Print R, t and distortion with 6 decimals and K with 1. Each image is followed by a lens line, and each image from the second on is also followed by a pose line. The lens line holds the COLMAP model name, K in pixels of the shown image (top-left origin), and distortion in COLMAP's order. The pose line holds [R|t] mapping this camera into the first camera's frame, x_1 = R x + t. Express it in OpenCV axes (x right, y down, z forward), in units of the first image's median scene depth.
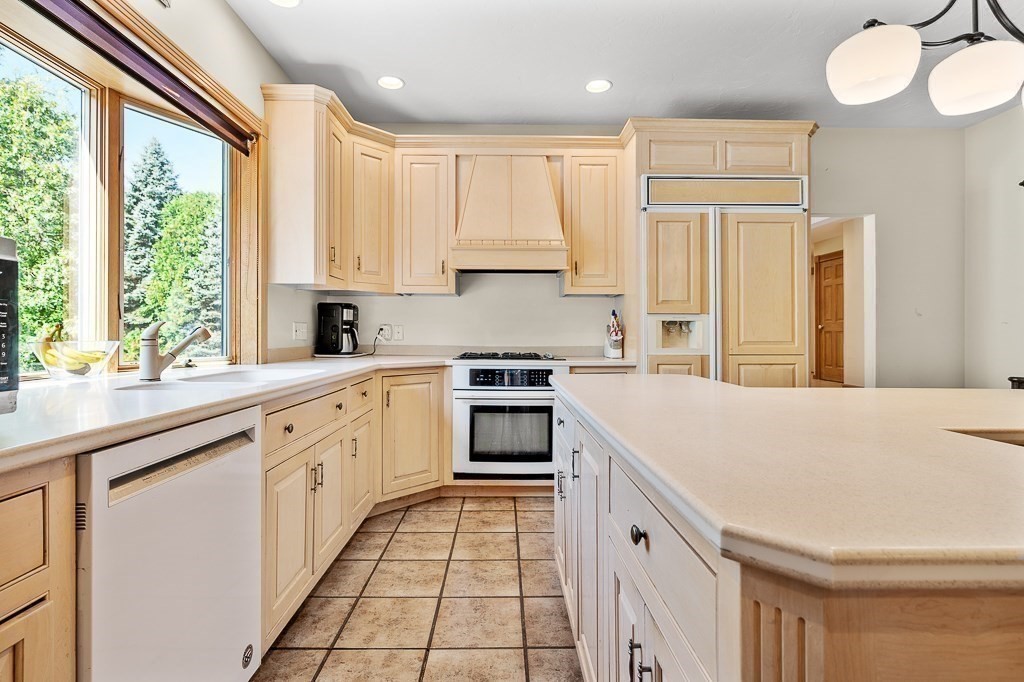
lens RADIAL K [[498.9, 0, 511.8], [0, 498.9, 337.0], [0, 0, 1]] dist [0.003627, 0.000468]
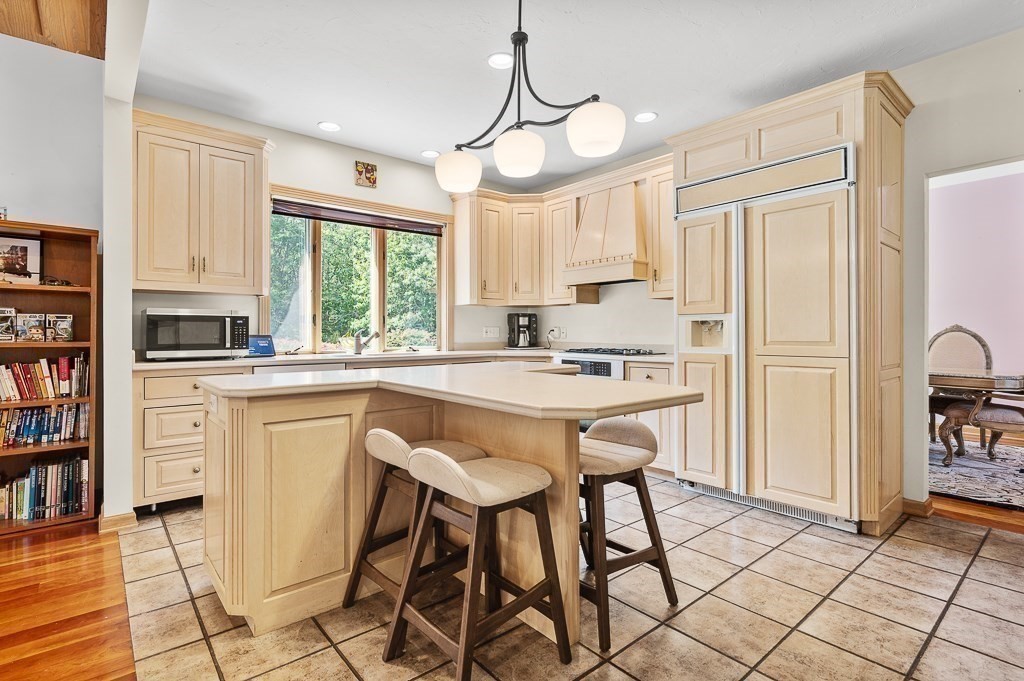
lens RADIAL K [[498.9, 0, 513.7], [0, 498.9, 337.2], [0, 0, 1]] dist [0.003627, 0.000468]
pose [[0.634291, 0.003416, -0.773087, 0.875491], [-0.003316, 0.999993, 0.001698, 0.001494], [0.773087, 0.001486, 0.634298, 0.040310]]
